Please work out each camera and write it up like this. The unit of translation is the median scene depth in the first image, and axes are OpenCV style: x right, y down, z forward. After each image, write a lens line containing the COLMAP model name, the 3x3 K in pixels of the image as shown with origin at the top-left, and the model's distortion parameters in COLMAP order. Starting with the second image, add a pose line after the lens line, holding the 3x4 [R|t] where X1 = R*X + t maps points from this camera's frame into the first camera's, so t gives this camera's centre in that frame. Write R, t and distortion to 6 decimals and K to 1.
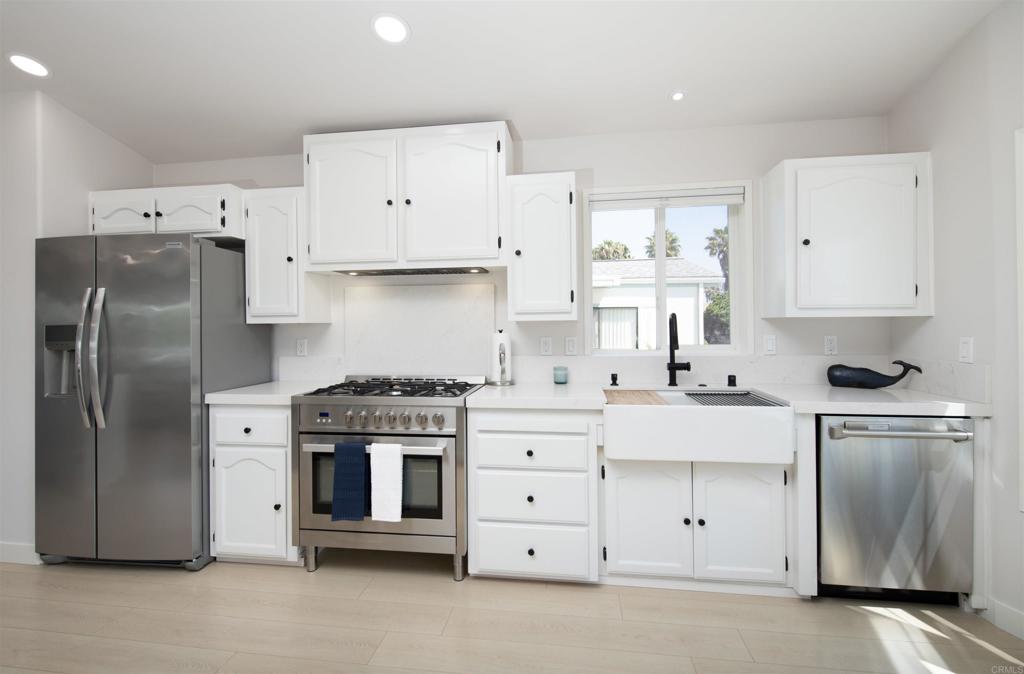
lens RADIAL K [[460.3, 0, 515.4], [0, 460.3, 325.2], [0, 0, 1]] dist [-0.001482, -0.002675]
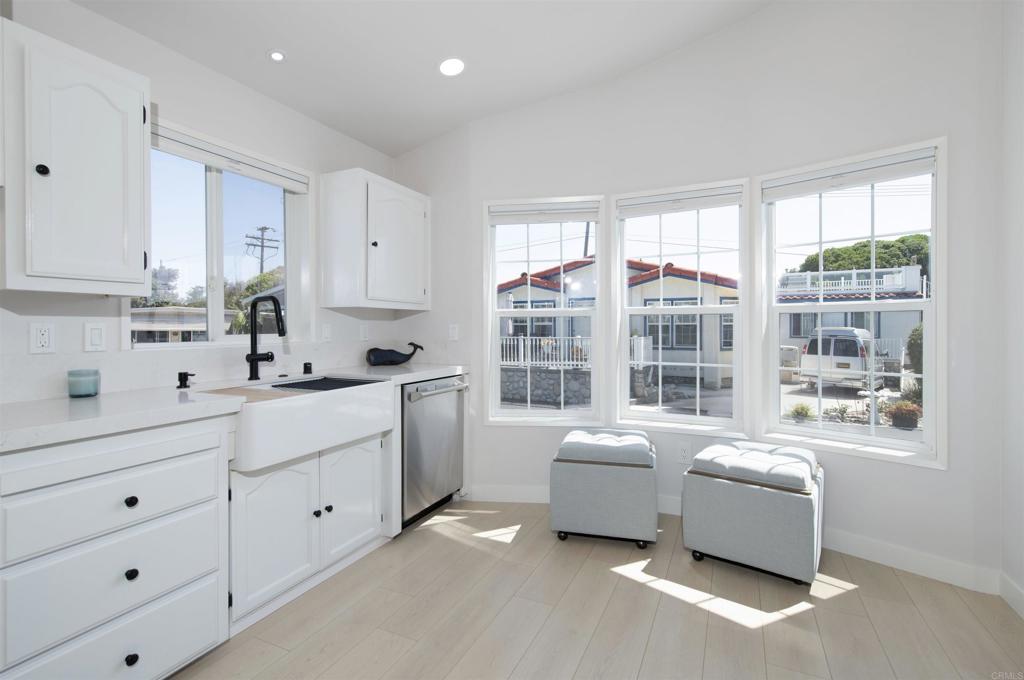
lens RADIAL K [[460.3, 0, 516.5], [0, 460.3, 329.1], [0, 0, 1]] dist [-0.001482, -0.002675]
pose [[0.290583, 0.005059, 0.956836, -0.374962], [-0.001059, 0.999987, -0.004965, 0.042418], [-0.956849, 0.000429, 0.290585, 0.292398]]
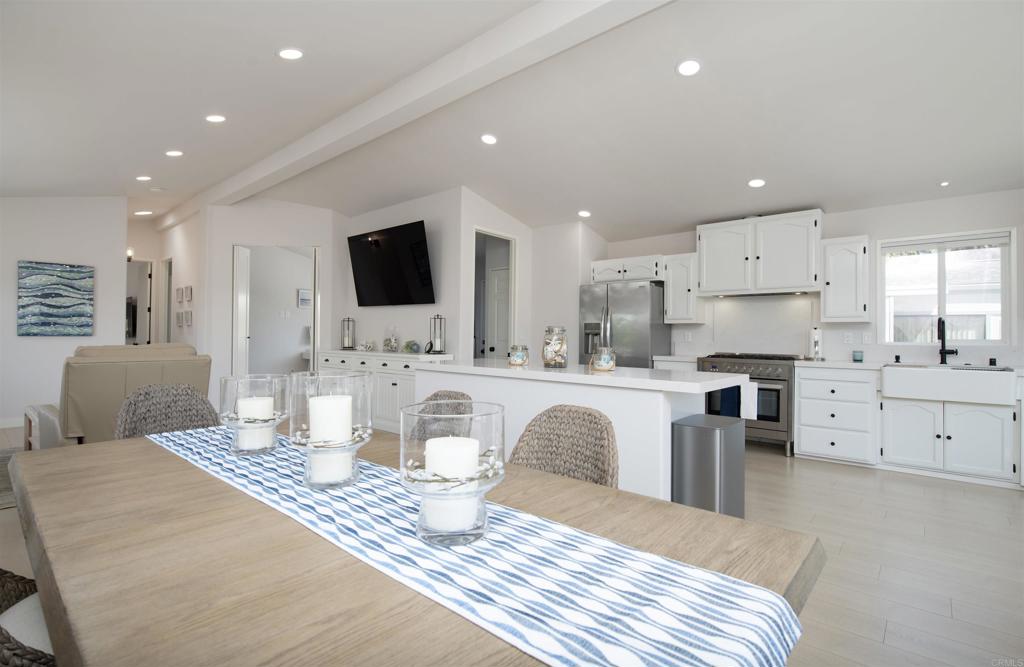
lens RADIAL K [[486.8, 0, 514.7], [0, 486.8, 330.1], [0, 0, 1]] dist [-0.006175, -0.001703]
pose [[0.835735, 0.012545, -0.548989, 0.027819], [-0.017178, 0.999847, -0.003302, 0.050428], [0.548864, 0.012190, 0.835823, -1.270333]]
